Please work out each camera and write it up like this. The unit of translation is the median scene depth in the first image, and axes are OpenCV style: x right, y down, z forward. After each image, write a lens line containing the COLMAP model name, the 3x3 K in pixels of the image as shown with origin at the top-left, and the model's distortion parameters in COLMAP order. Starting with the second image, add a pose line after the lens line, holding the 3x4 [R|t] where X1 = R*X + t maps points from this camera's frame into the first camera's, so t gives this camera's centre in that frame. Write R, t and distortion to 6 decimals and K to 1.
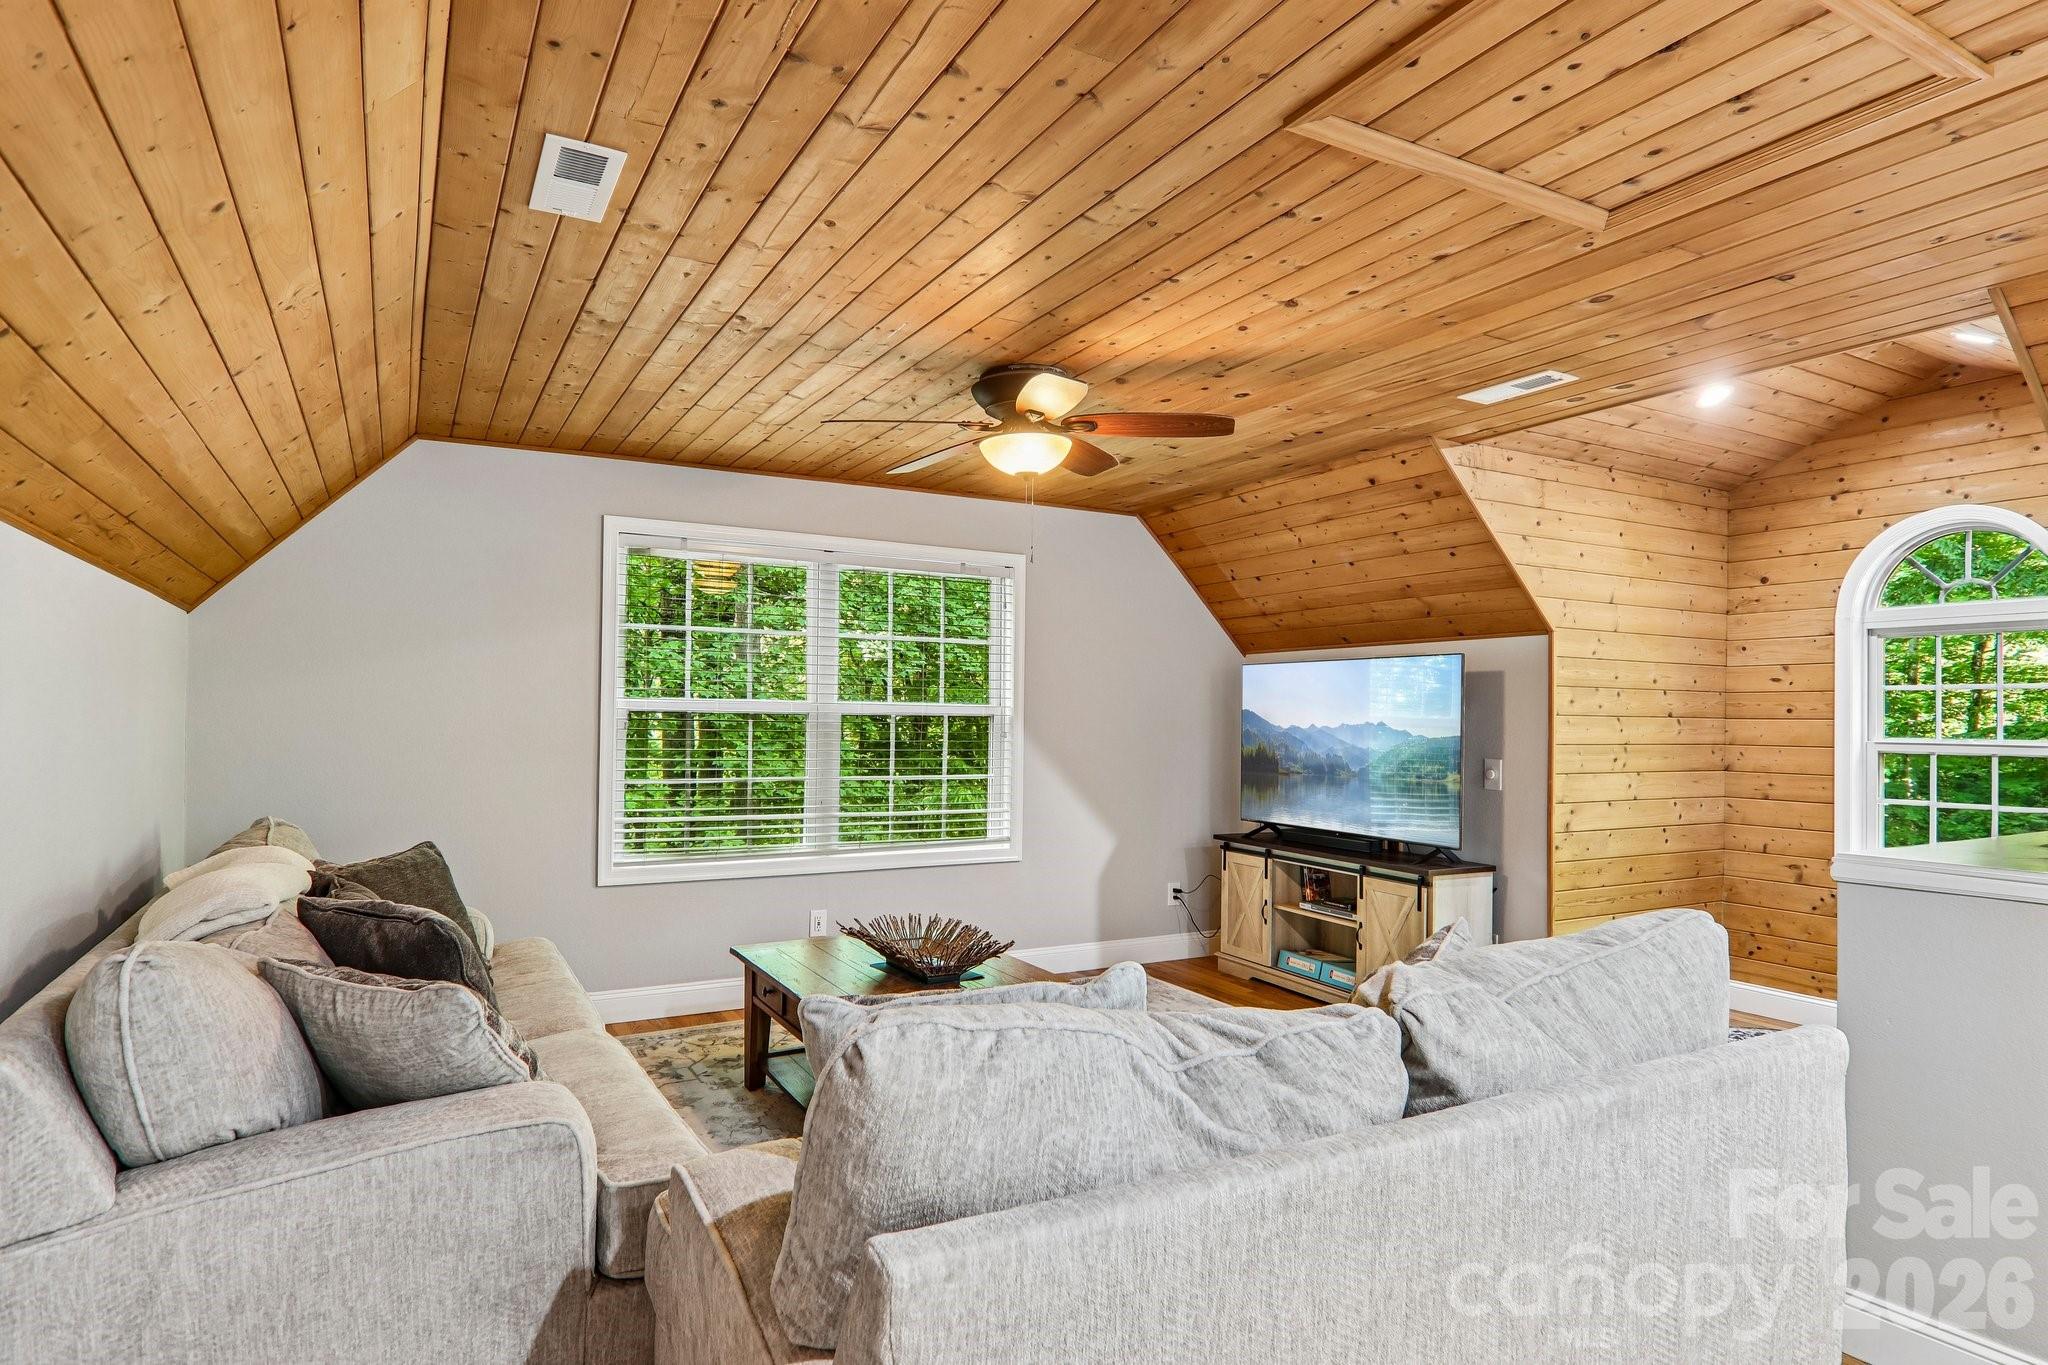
lens RADIAL K [[1142.1, 0, 1035.8], [0, 1142.1, 703.9], [0, 0, 1]] dist [0.001962, -0.019845]
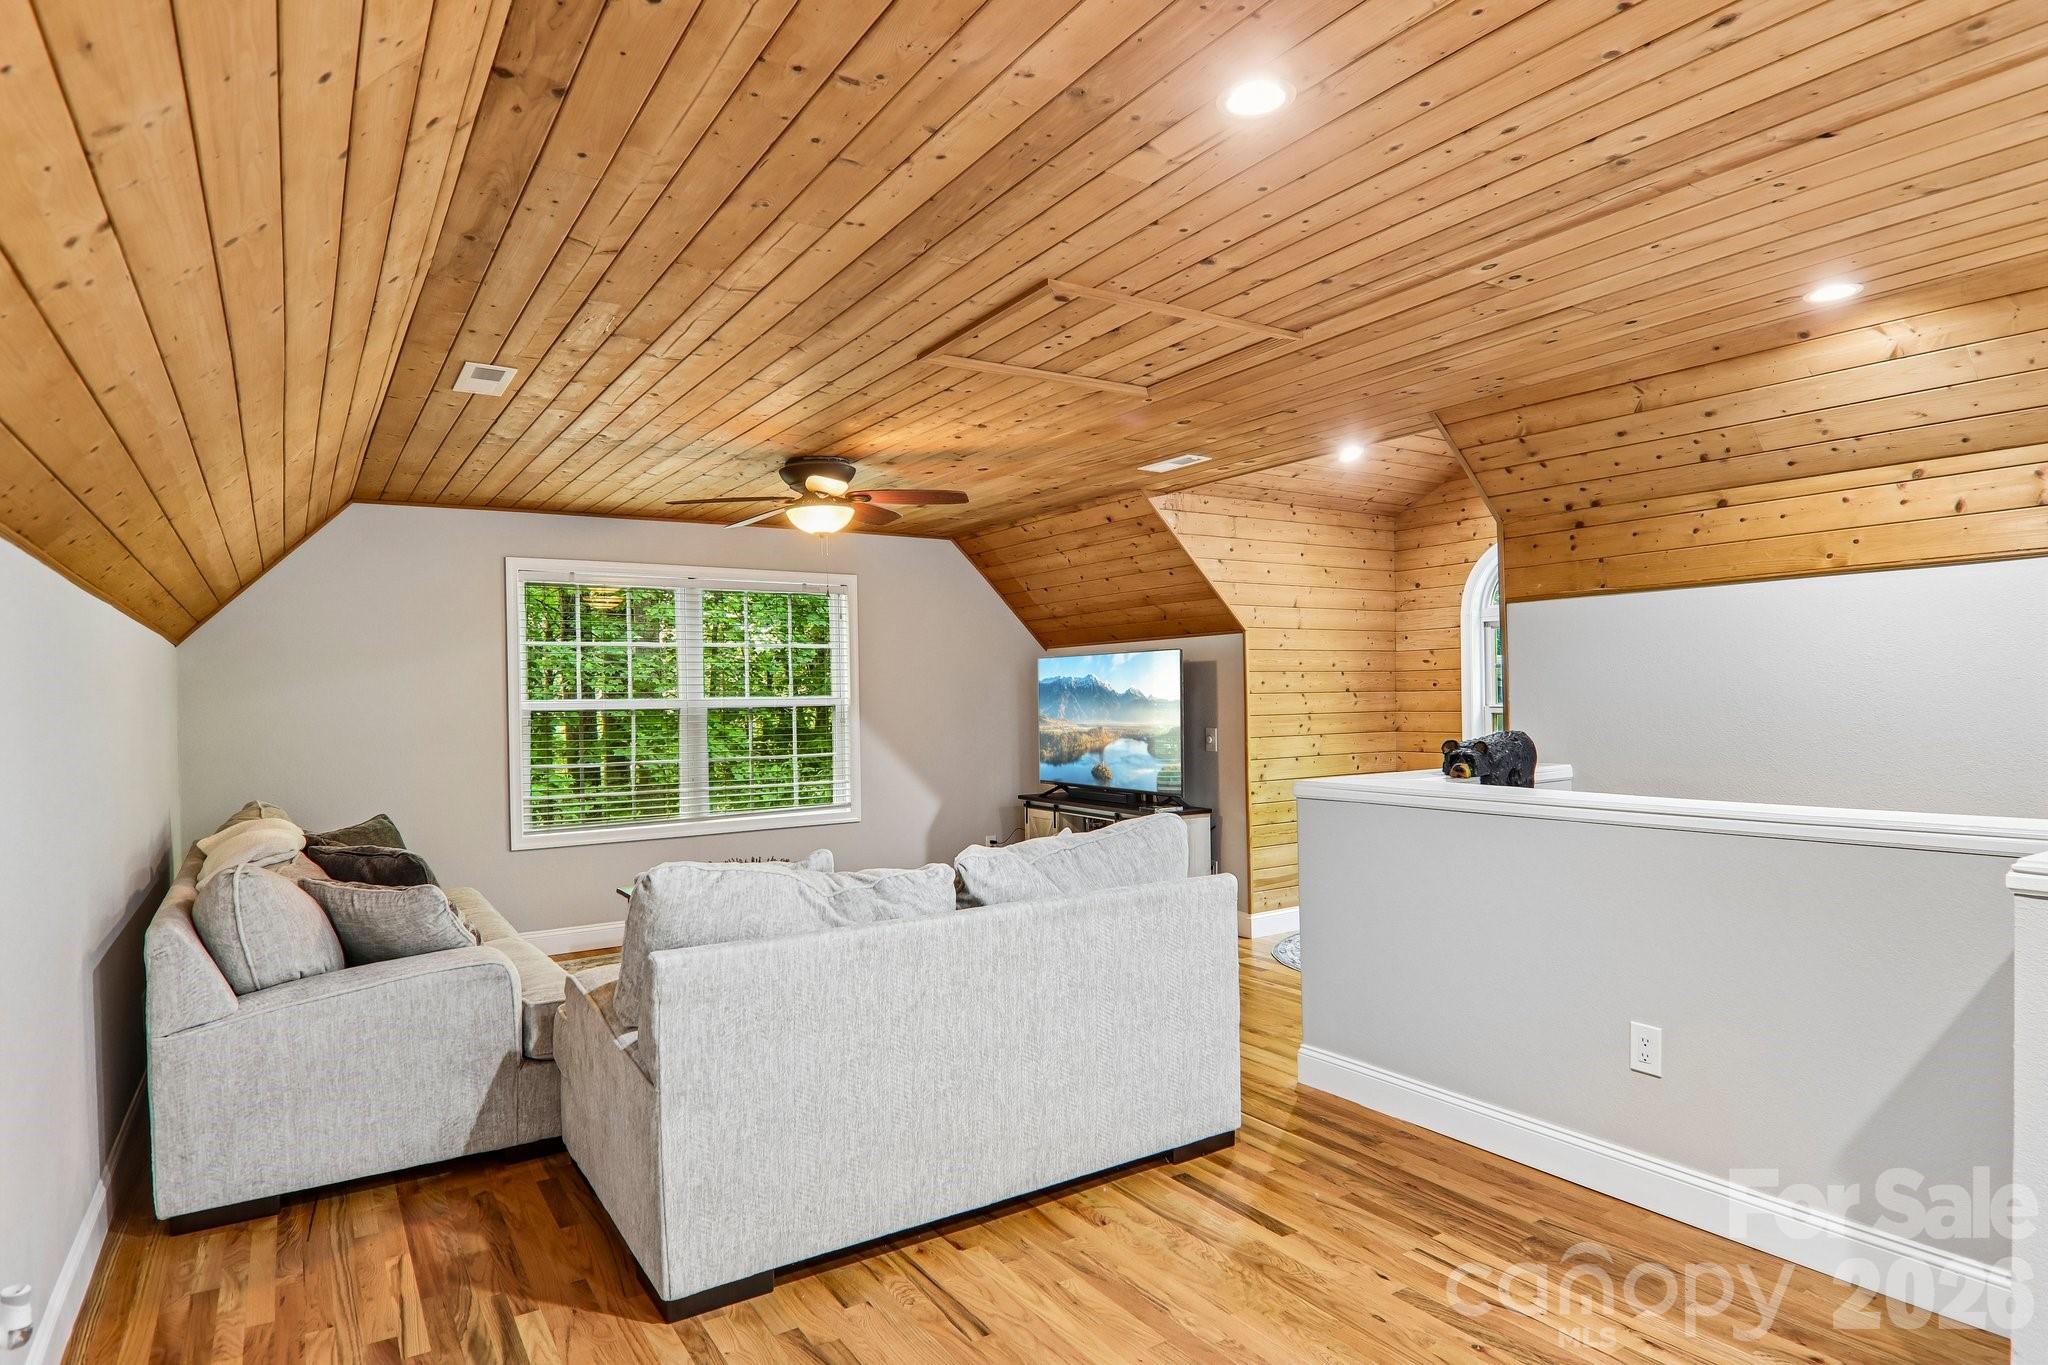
lens RADIAL K [[1142.1, 0, 1035.8], [0, 1142.1, 703.9], [0, 0, 1]] dist [0.001962, -0.019845]
pose [[0.996899, -0.029821, 0.072821, 0.117246], [0.028553, 0.999423, 0.018388, -0.010370], [-0.073328, -0.016252, 0.997175, -0.326480]]
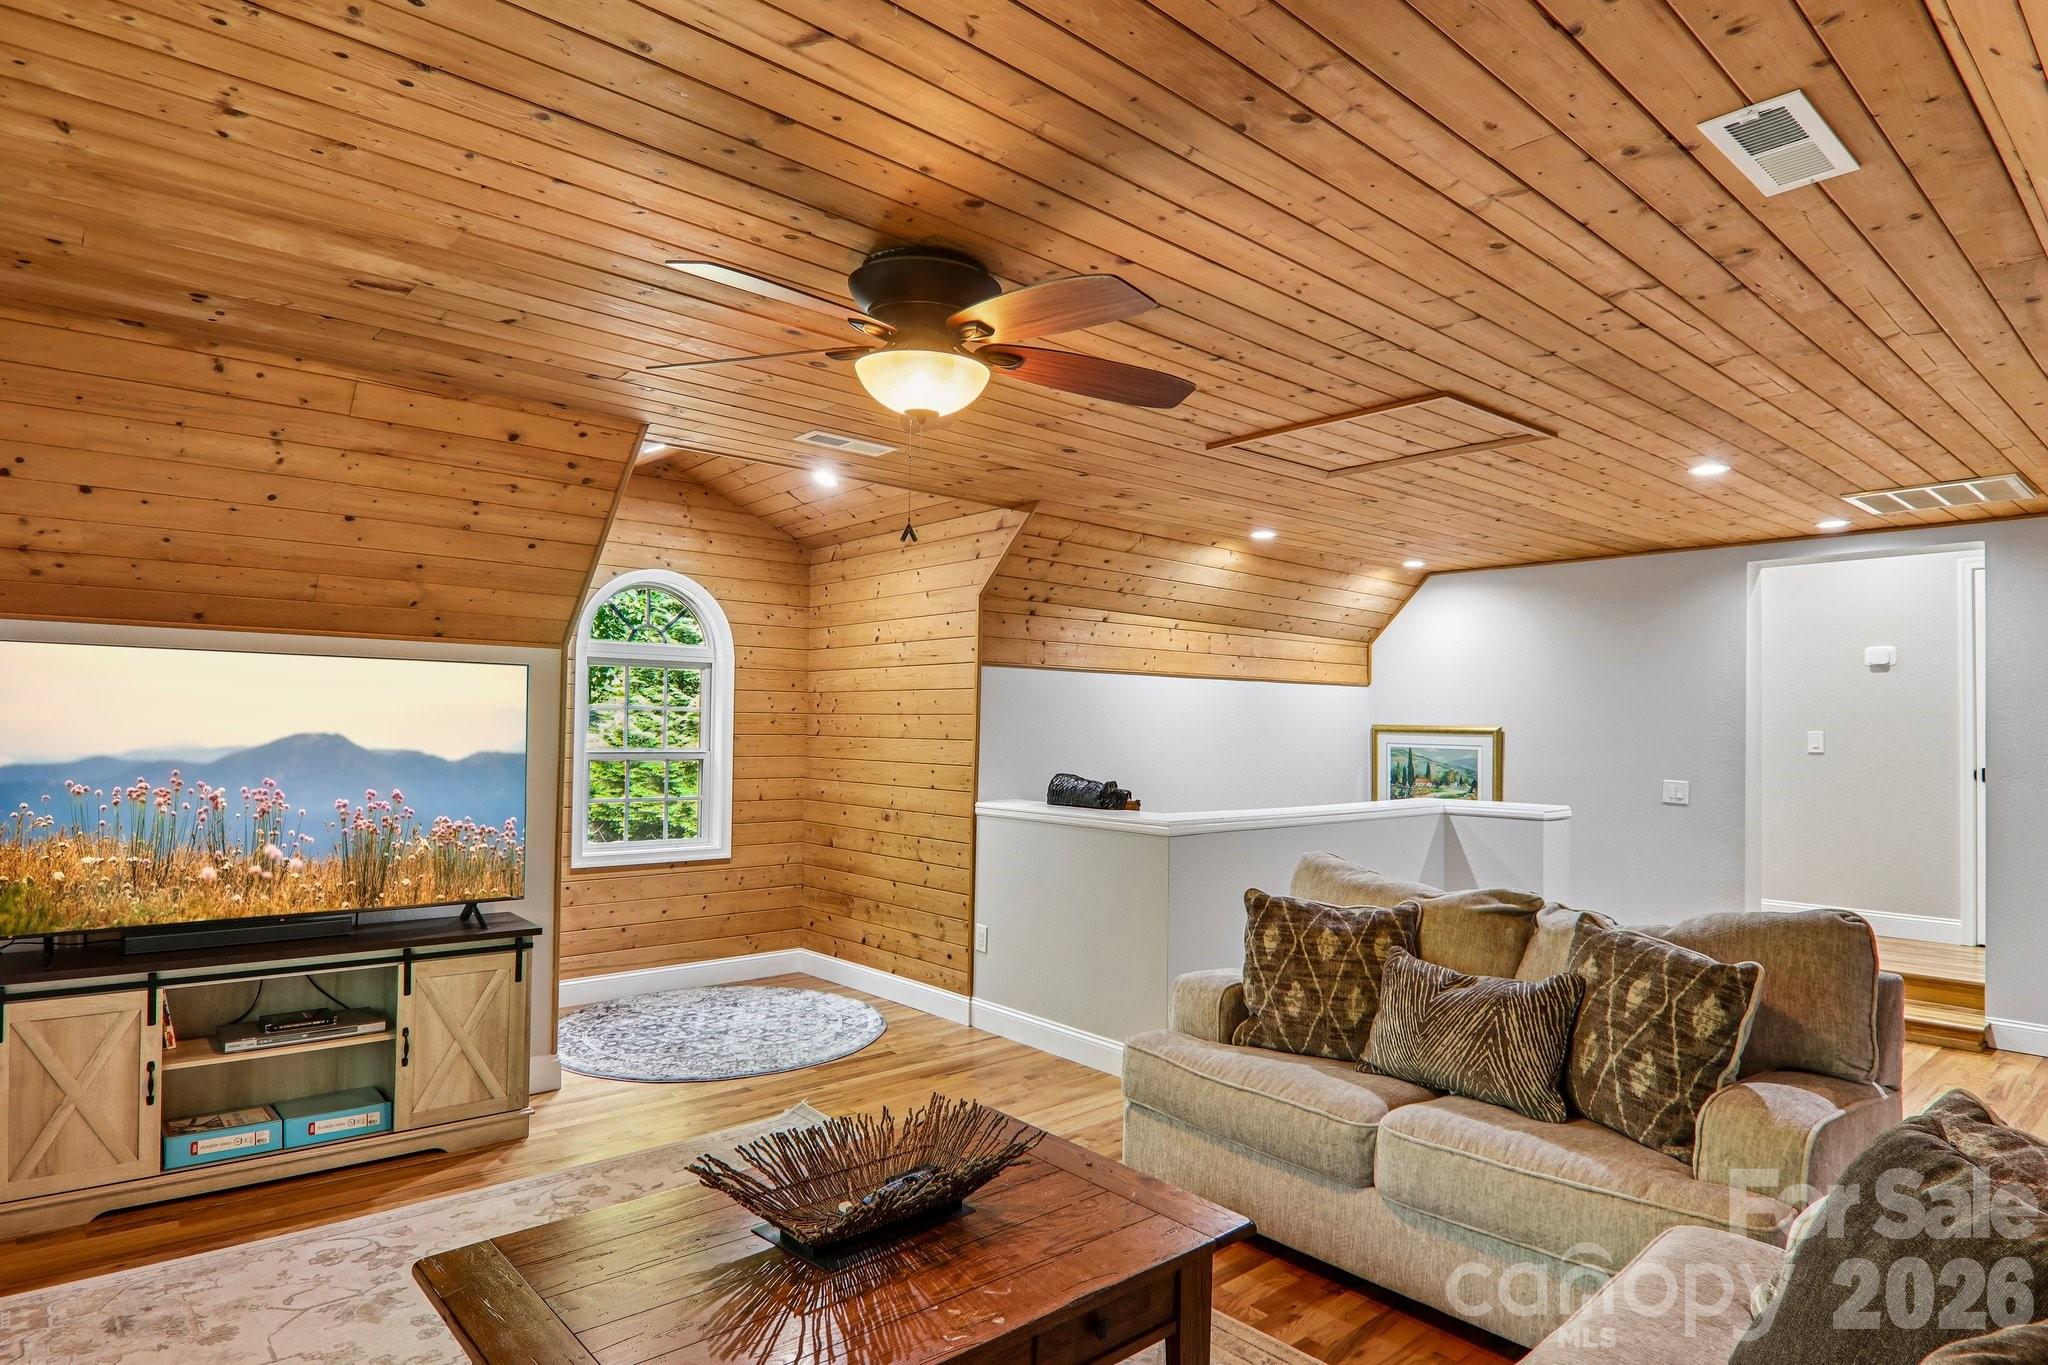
lens RADIAL K [[1136.8, 0, 1021.9], [0, 1136.8, 706.0], [0, 0, 1]] dist [0.001822, -0.019121]
pose [[-0.211678, 0.004709, 0.977328, -0.563298], [-0.026261, 0.999600, -0.010504, -0.015940], [-0.976987, -0.027889, -0.211470, 0.883454]]
